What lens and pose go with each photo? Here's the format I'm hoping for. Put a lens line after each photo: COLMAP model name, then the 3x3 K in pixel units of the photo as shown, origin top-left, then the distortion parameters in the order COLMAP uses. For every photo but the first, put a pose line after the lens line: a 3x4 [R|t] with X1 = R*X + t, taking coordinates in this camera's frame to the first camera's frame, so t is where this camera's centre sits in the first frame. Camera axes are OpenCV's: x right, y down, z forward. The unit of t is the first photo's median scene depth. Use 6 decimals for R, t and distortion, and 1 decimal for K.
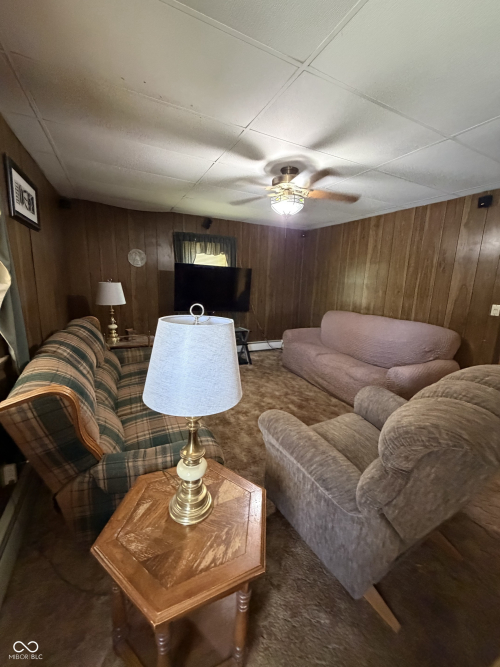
lens RADIAL K [[266.7, 0, 250.4], [0, 266.7, 330.1], [0, 0, 1]] dist [-0.001222, 0.000530]
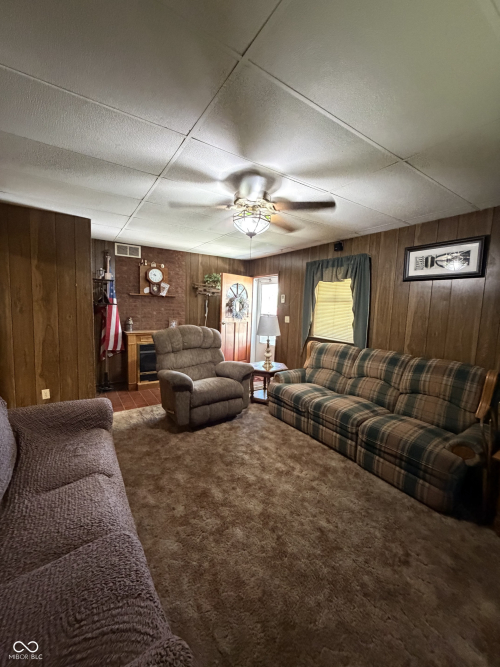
lens RADIAL K [[266.7, 0, 250.5], [0, 266.7, 331.4], [0, 0, 1]] dist [-0.001222, 0.000530]
pose [[-0.990723, -0.051066, -0.125937, 0.177337], [-0.084397, 0.957542, 0.275662, -0.287394], [0.106513, 0.283734, -0.952969, 1.511845]]
